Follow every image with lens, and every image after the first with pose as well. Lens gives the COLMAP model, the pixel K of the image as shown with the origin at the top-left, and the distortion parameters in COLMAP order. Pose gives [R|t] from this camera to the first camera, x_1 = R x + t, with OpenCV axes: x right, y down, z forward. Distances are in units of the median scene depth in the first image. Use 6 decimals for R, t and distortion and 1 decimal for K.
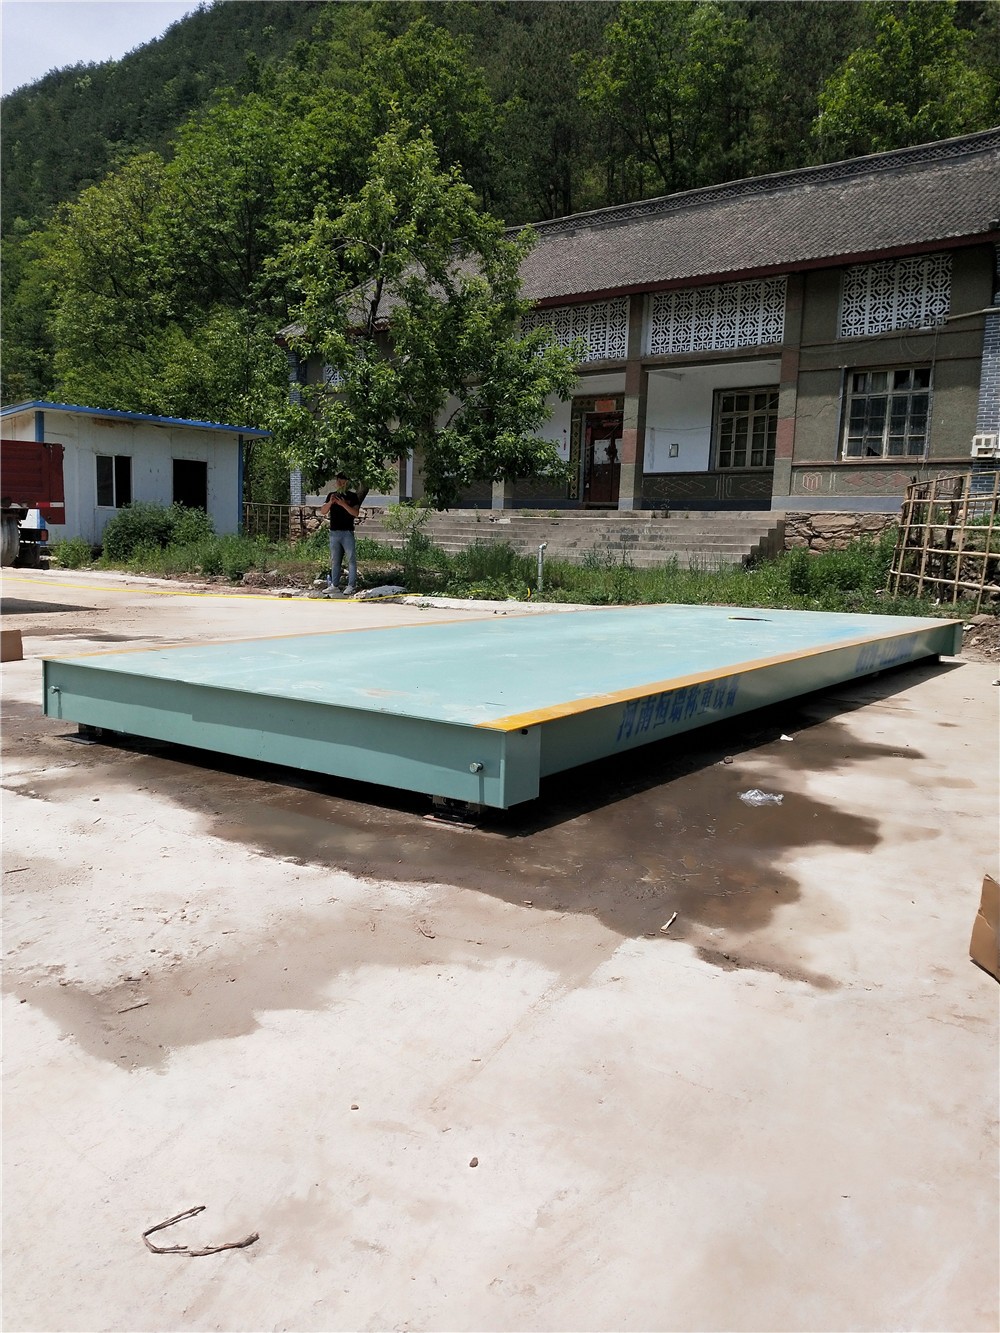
lens RADIAL K [[1059.5, 0, 494.9], [0, 1059.5, 671.8], [0, 0, 1]] dist [0.045806, -0.114136]
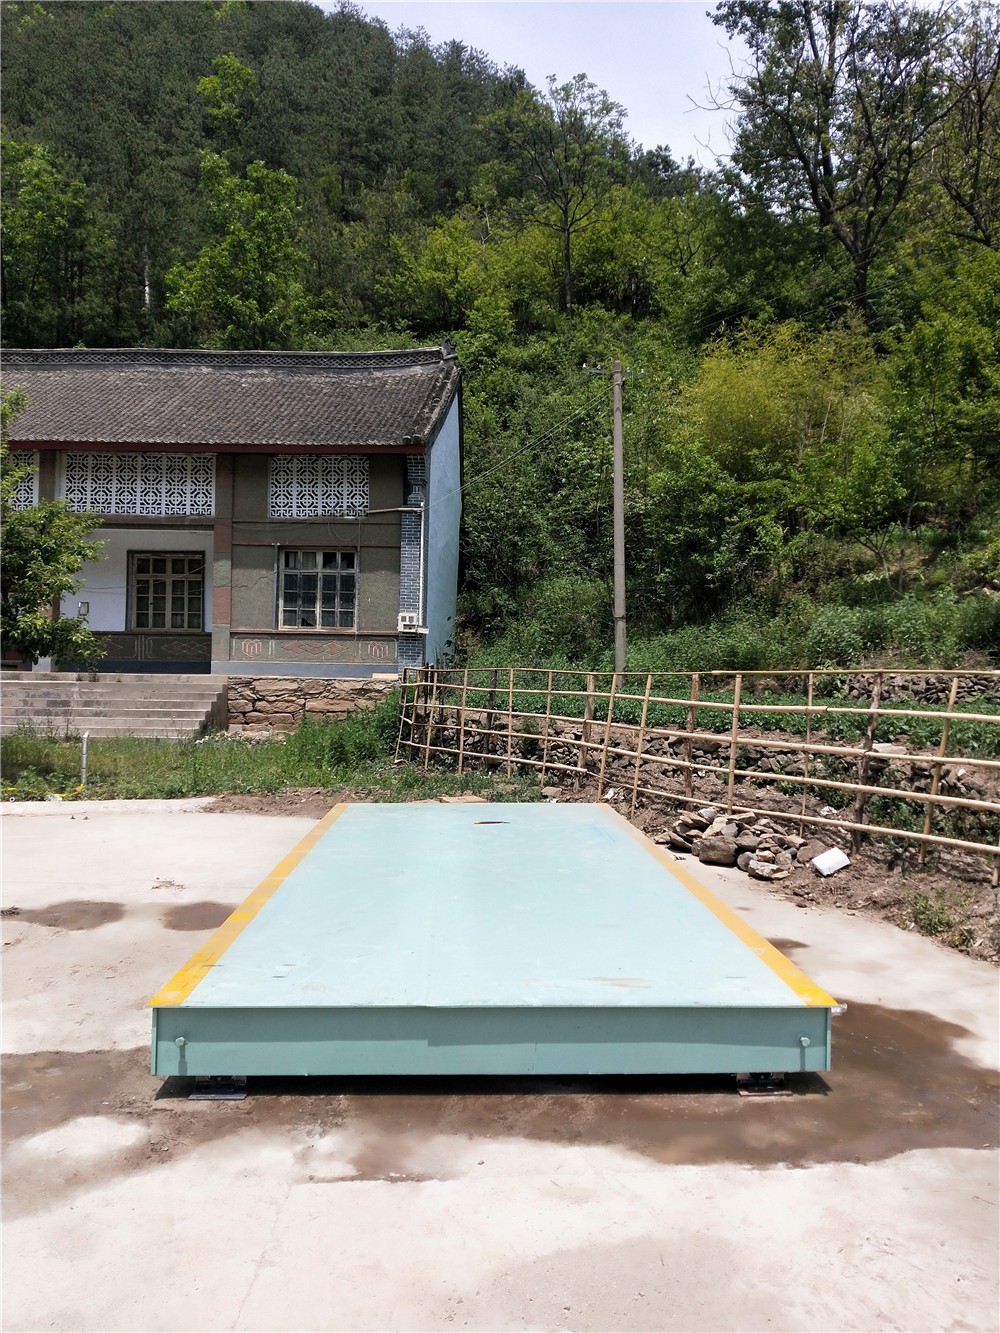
lens RADIAL K [[1059.5, 0, 494.9], [0, 1059.5, 671.8], [0, 0, 1]] dist [0.045806, -0.114136]
pose [[0.786207, -0.010261, 0.617878, -0.166817], [0.085390, 0.992075, -0.092178, -0.039264], [-0.612035, 0.125231, 0.780852, 0.036697]]
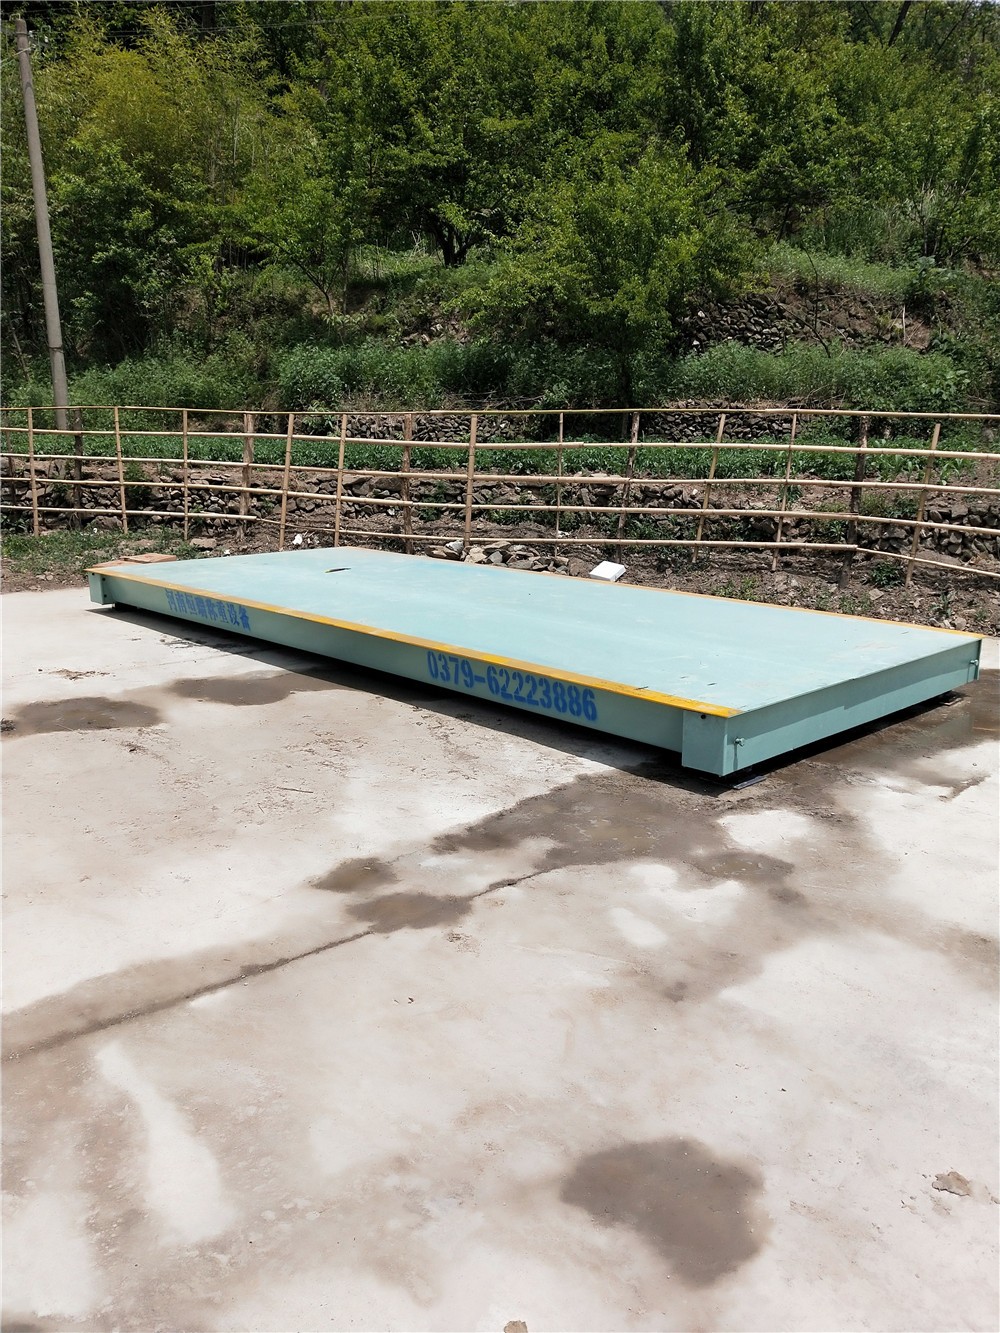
lens RADIAL K [[1045.8, 0, 502.3], [0, 1045.8, 708.4], [0, 0, 1]] dist [0.102160, -0.223312]
pose [[0.180434, -0.272874, 0.944978, -0.301592], [0.126267, 0.959223, 0.252878, -0.062432], [-0.975449, 0.073692, 0.207532, 0.229451]]
